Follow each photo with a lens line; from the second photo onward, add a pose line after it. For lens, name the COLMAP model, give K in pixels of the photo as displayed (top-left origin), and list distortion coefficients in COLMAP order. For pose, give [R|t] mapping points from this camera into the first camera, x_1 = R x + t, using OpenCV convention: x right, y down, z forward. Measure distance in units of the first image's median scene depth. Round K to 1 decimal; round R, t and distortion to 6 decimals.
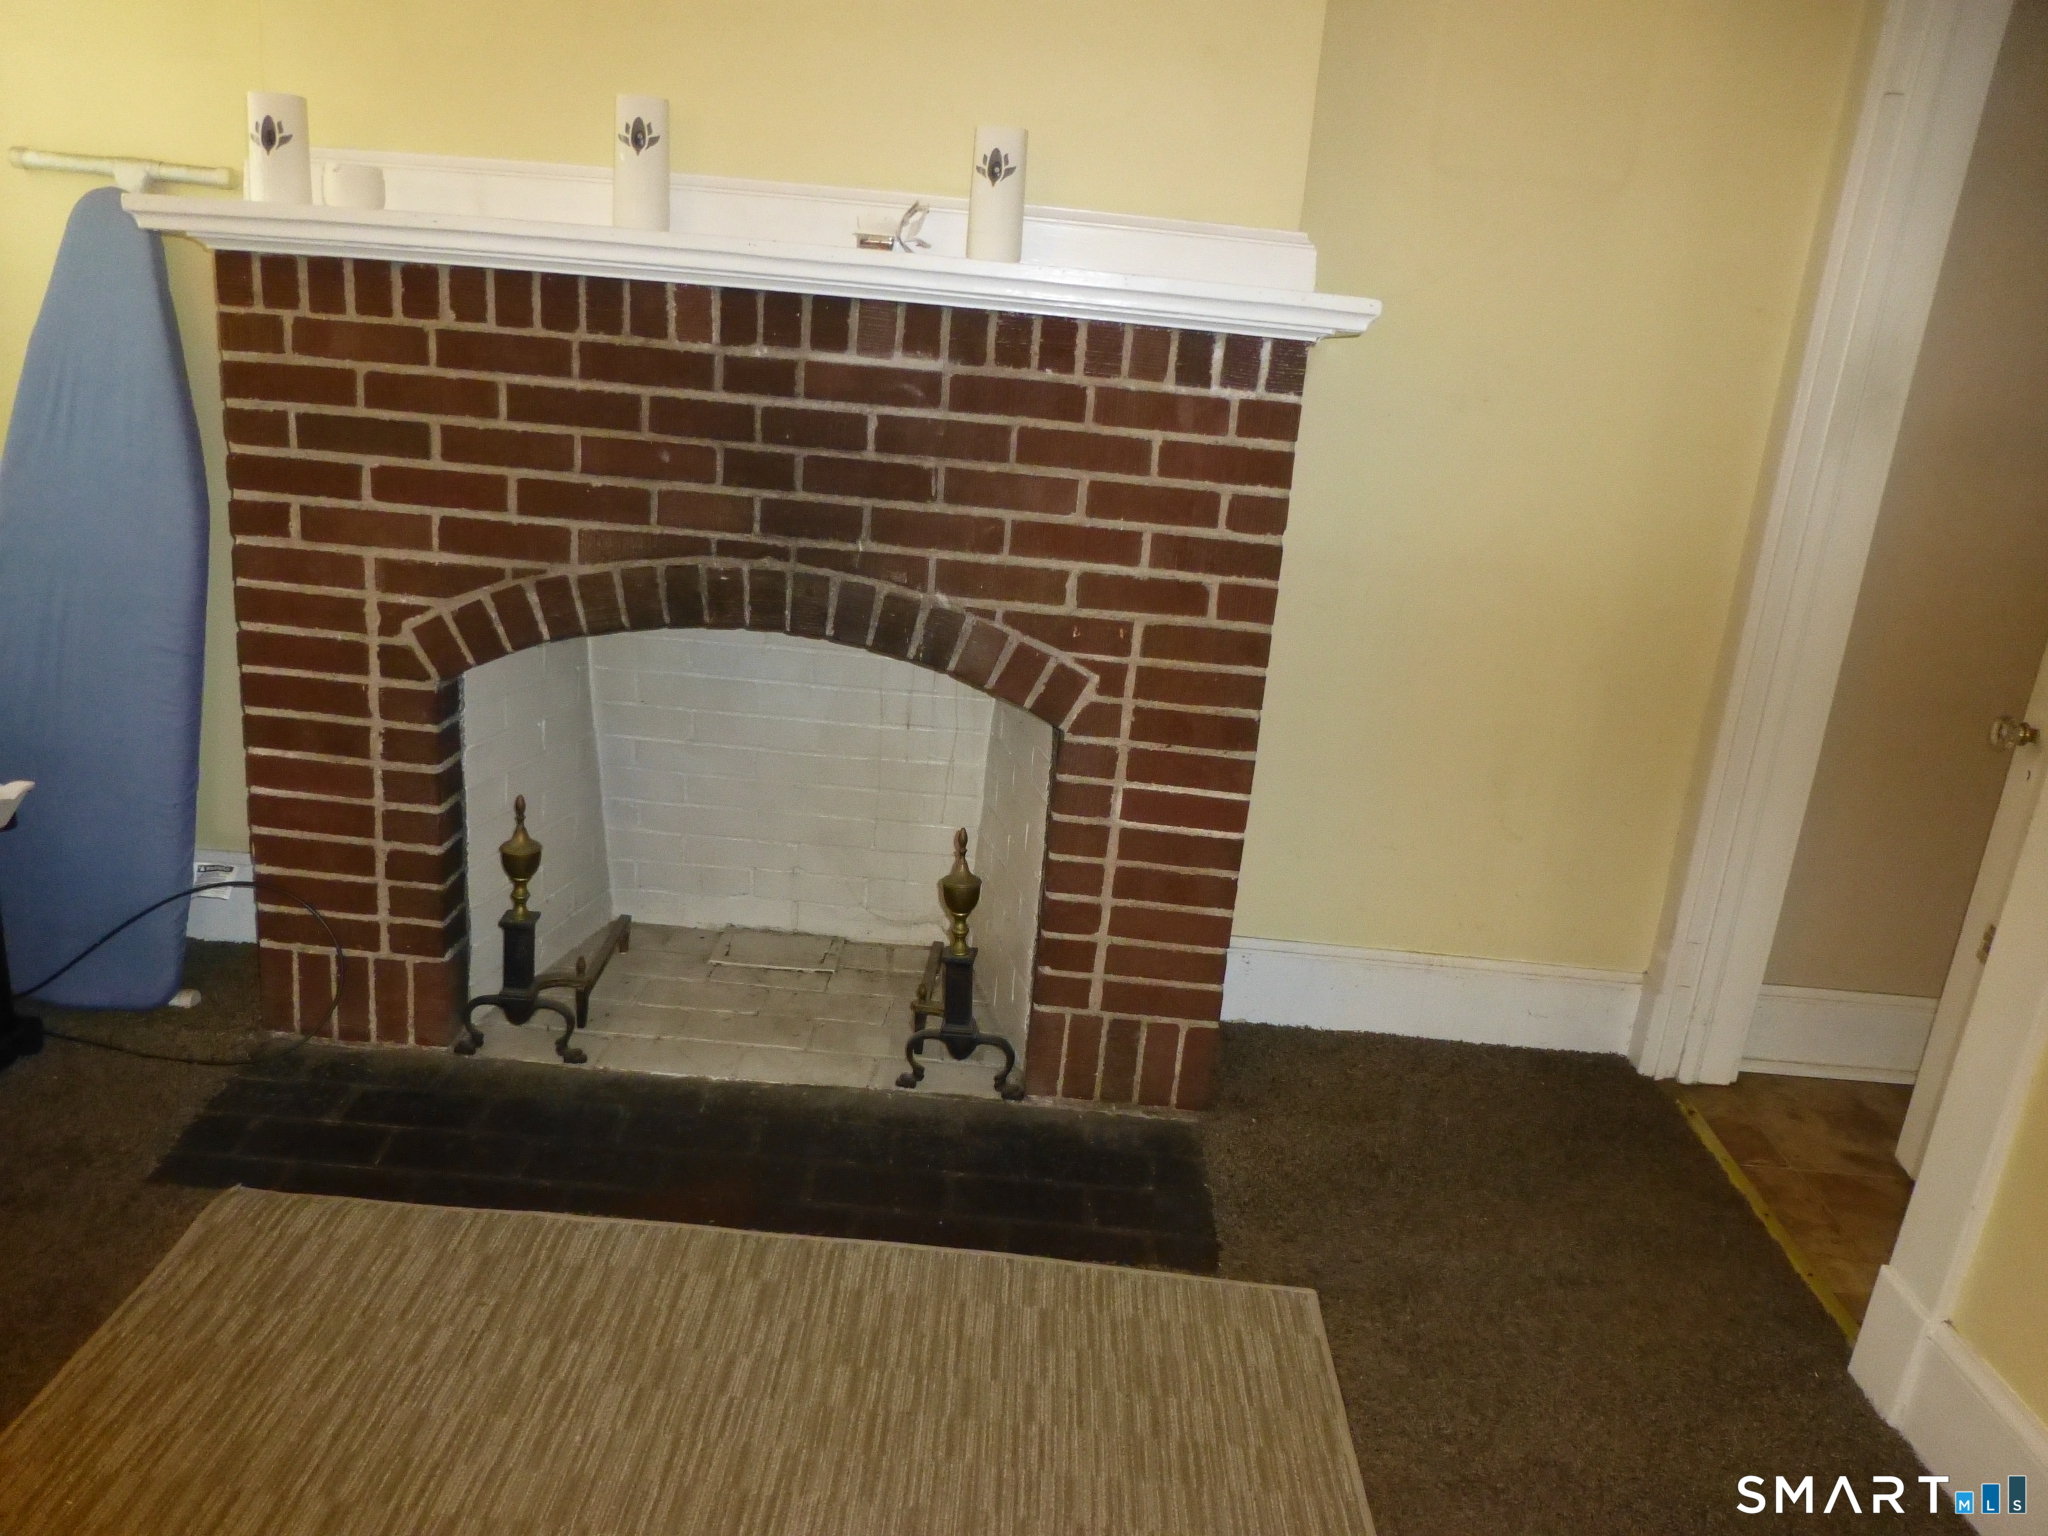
lens RADIAL K [[1525.0, 0, 1022.7], [0, 1525.0, 762.4], [0, 0, 1]] dist [0.000822, -0.011064]
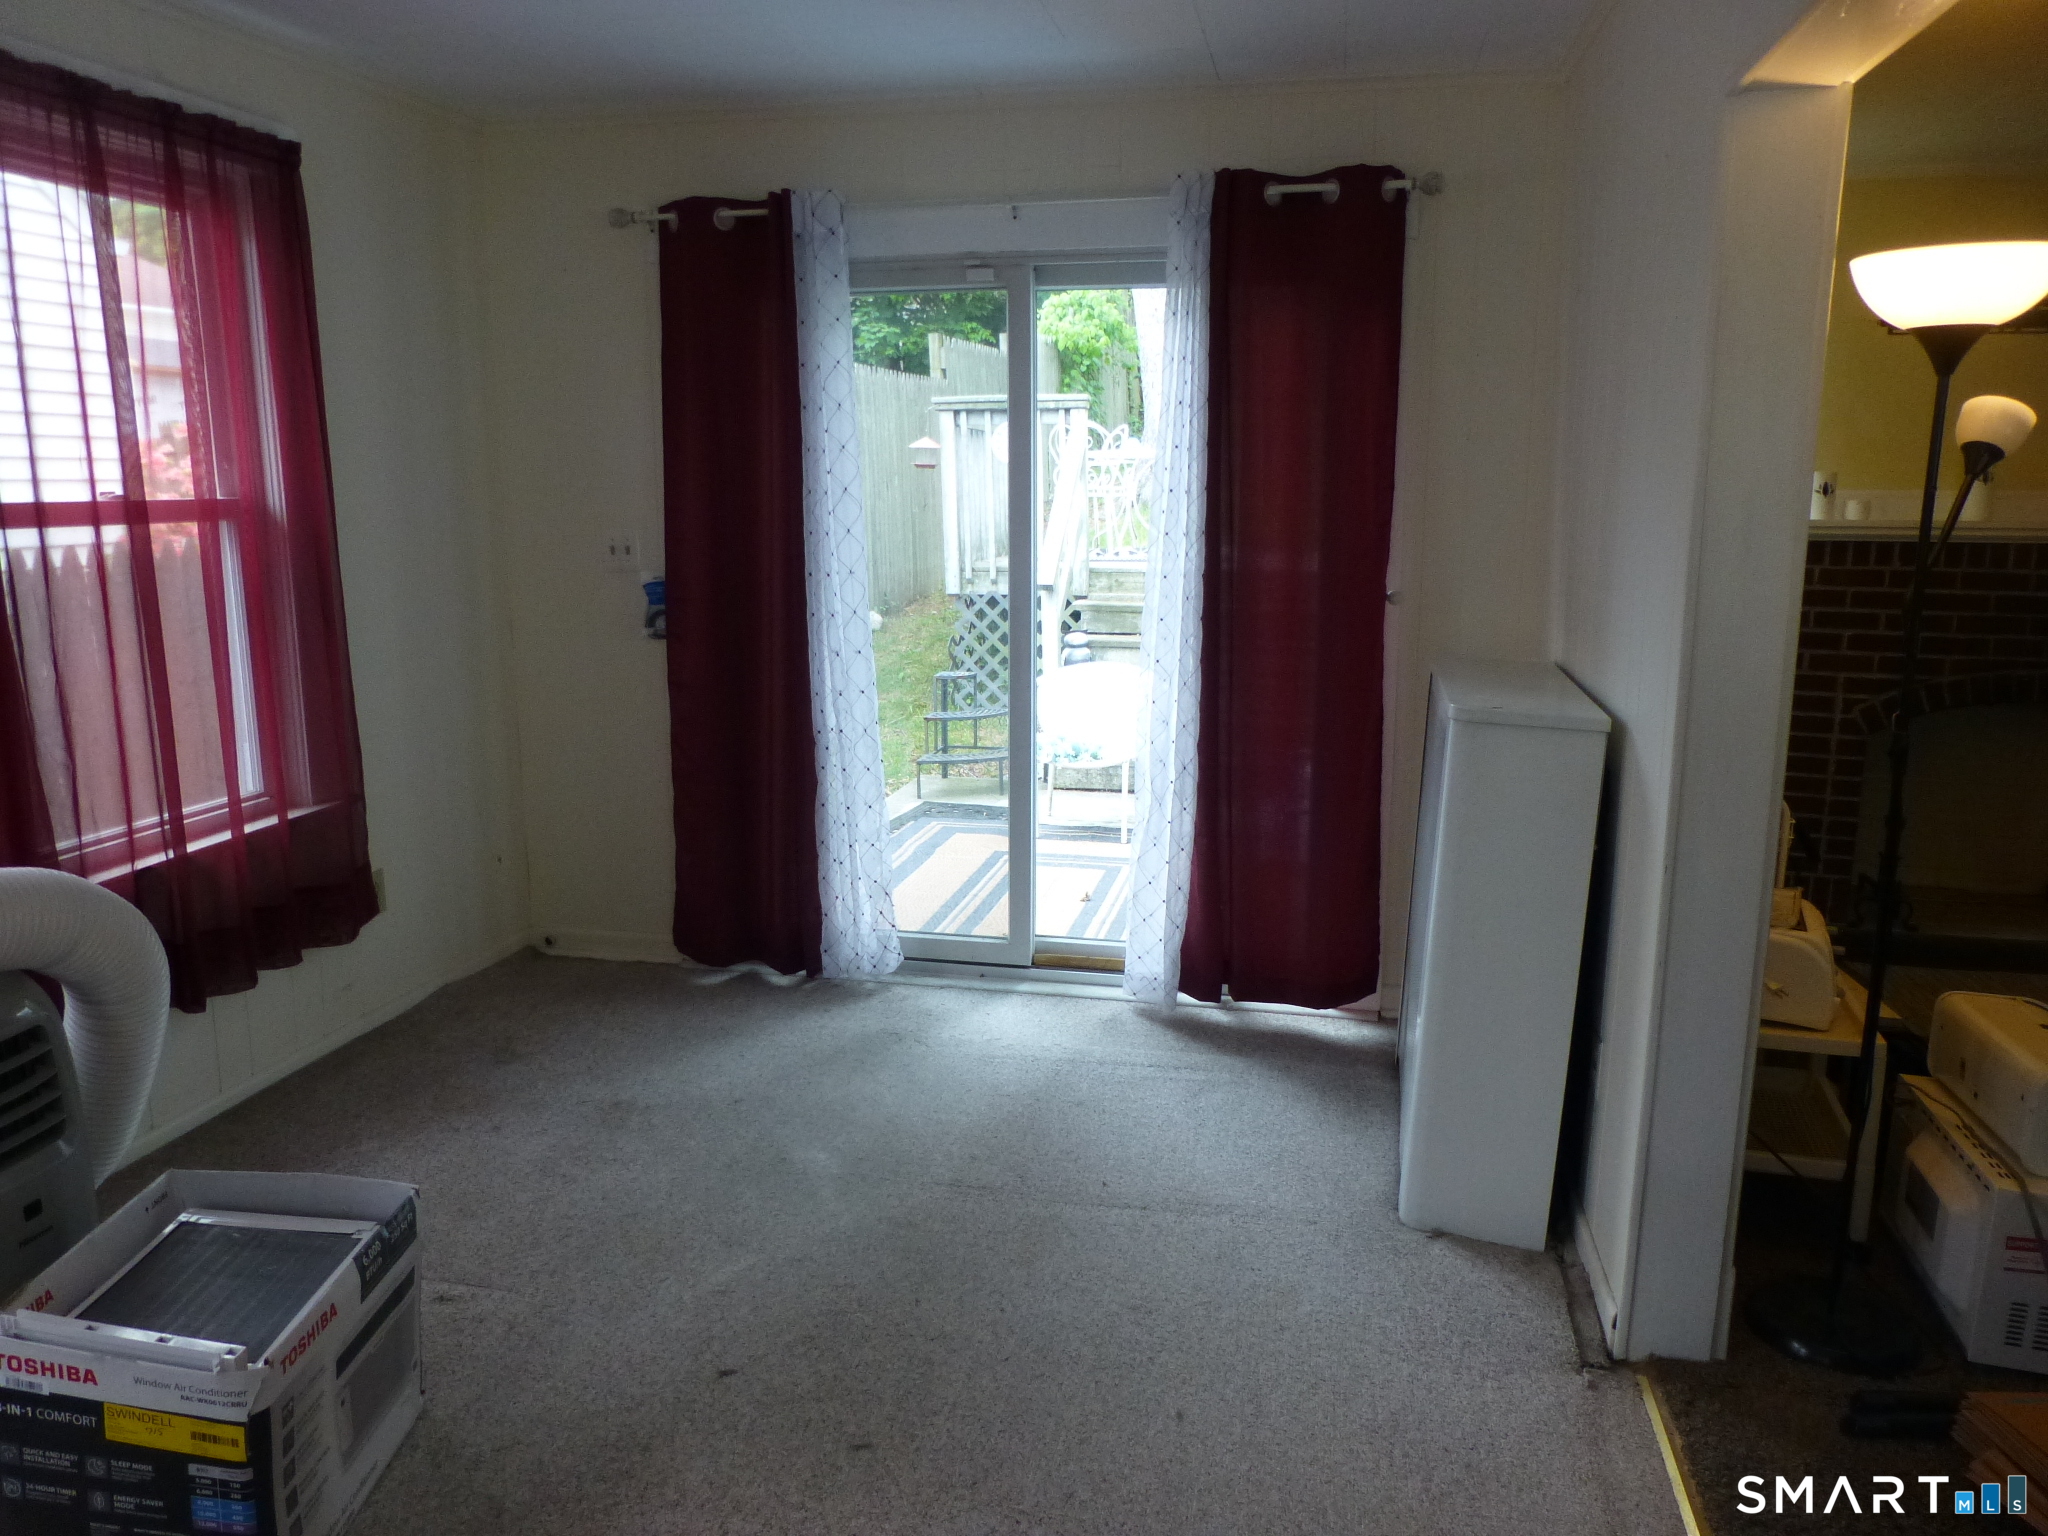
lens RADIAL K [[1525.0, 0, 1023.0], [0, 1525.0, 776.4], [0, 0, 1]] dist [0.000822, -0.011064]
pose [[0.980354, -0.029869, -0.194970, -1.133417], [0.009694, 0.994569, -0.103624, 0.210652], [0.197006, 0.099698, 0.975320, -1.271564]]
